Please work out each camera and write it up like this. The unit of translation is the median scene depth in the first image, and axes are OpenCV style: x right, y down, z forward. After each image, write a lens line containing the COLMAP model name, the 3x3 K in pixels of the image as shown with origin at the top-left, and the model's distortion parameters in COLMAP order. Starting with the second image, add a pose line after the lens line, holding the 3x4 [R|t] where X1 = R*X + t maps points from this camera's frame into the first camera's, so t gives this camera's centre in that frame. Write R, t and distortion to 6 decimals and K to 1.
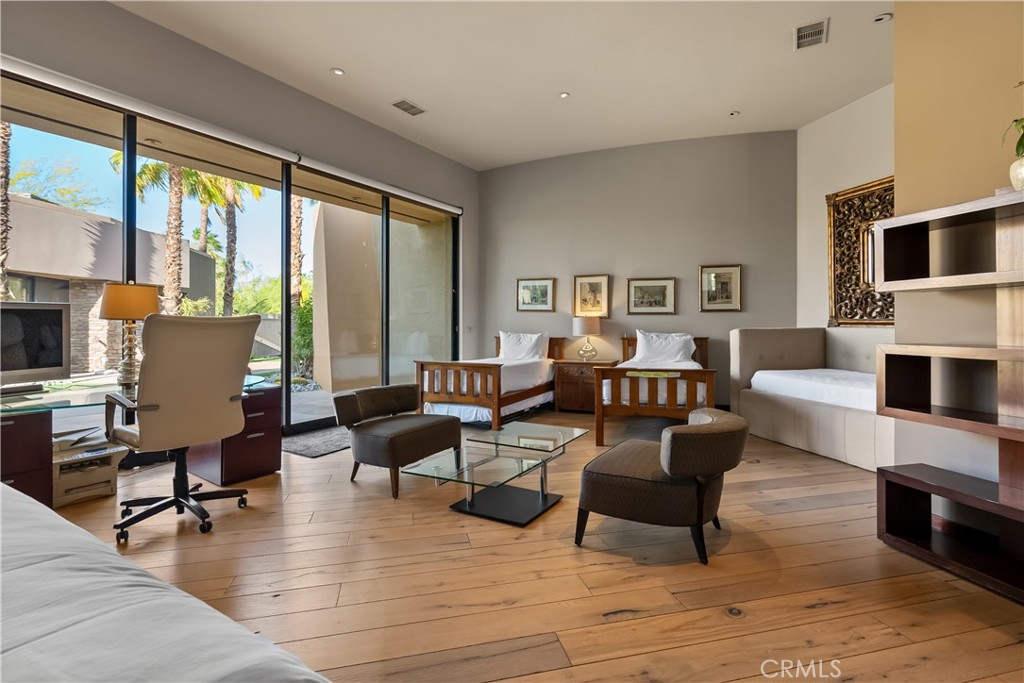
lens RADIAL K [[477.4, 0, 511.2], [0, 477.4, 325.2], [0, 0, 1]] dist [-0.000052, 0.000668]
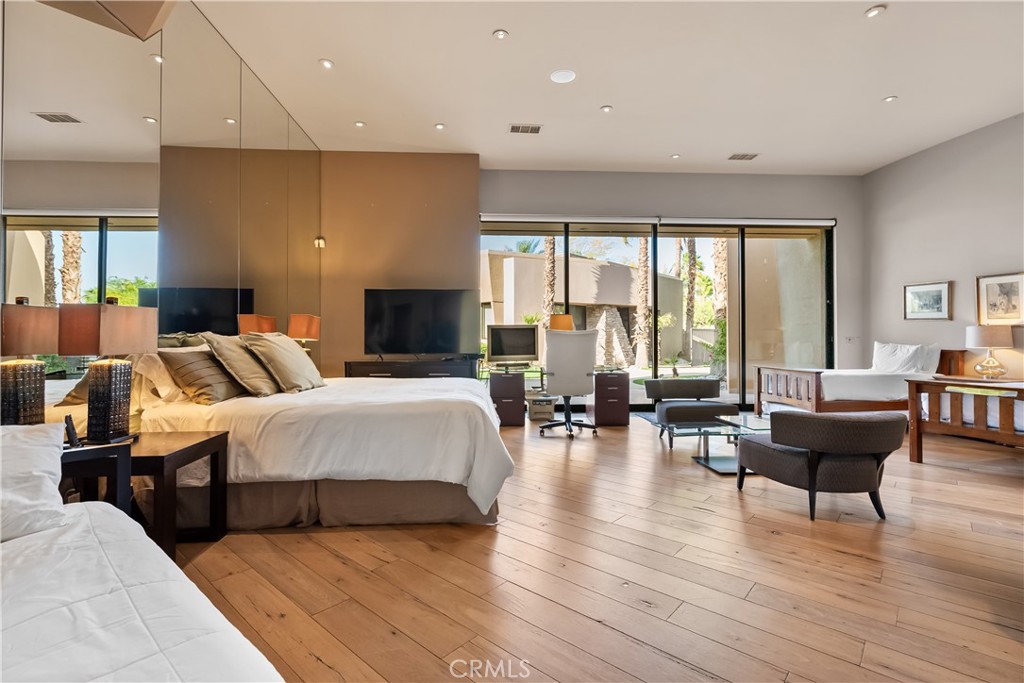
lens RADIAL K [[474.8, 0, 509.7], [0, 474.8, 335.5], [0, 0, 1]] dist [0.000992, 0.000632]
pose [[0.571106, 0.001176, -0.820875, 0.339256], [-0.000744, 0.999999, 0.000915, -0.000276], [0.820876, 0.000088, 0.571107, -0.139534]]
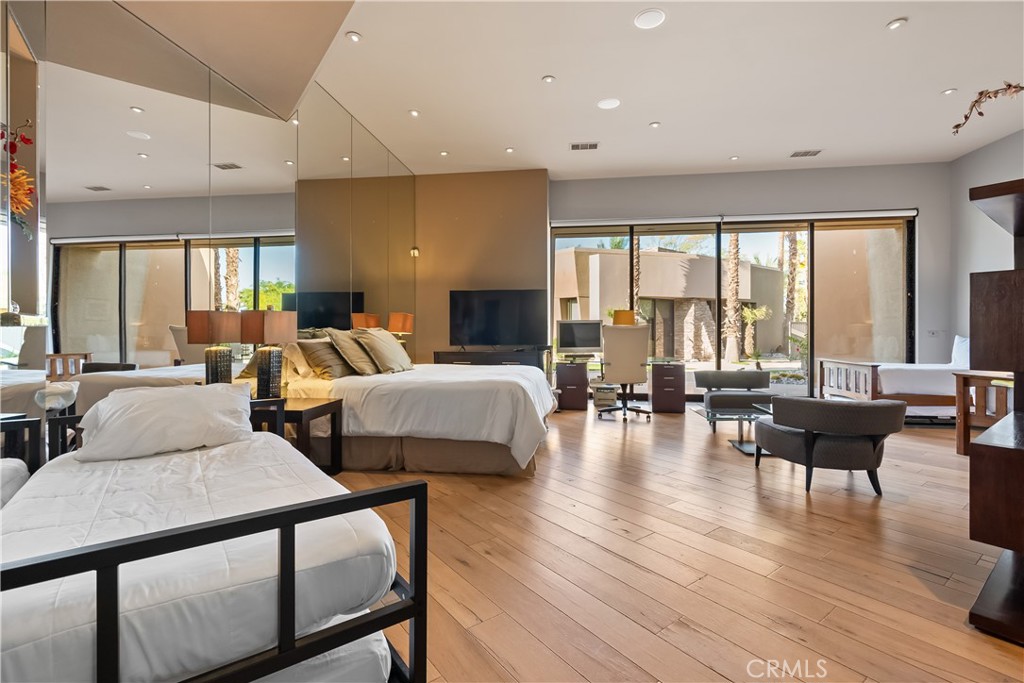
lens RADIAL K [[469.8, 0, 514.8], [0, 469.8, 335.7], [0, 0, 1]] dist [-0.000900, 0.000721]
pose [[0.399142, 0.014161, -0.916780, 0.467780], [0.000586, 0.999877, 0.015700, -0.002236], [0.916889, -0.006804, 0.399084, -0.139896]]
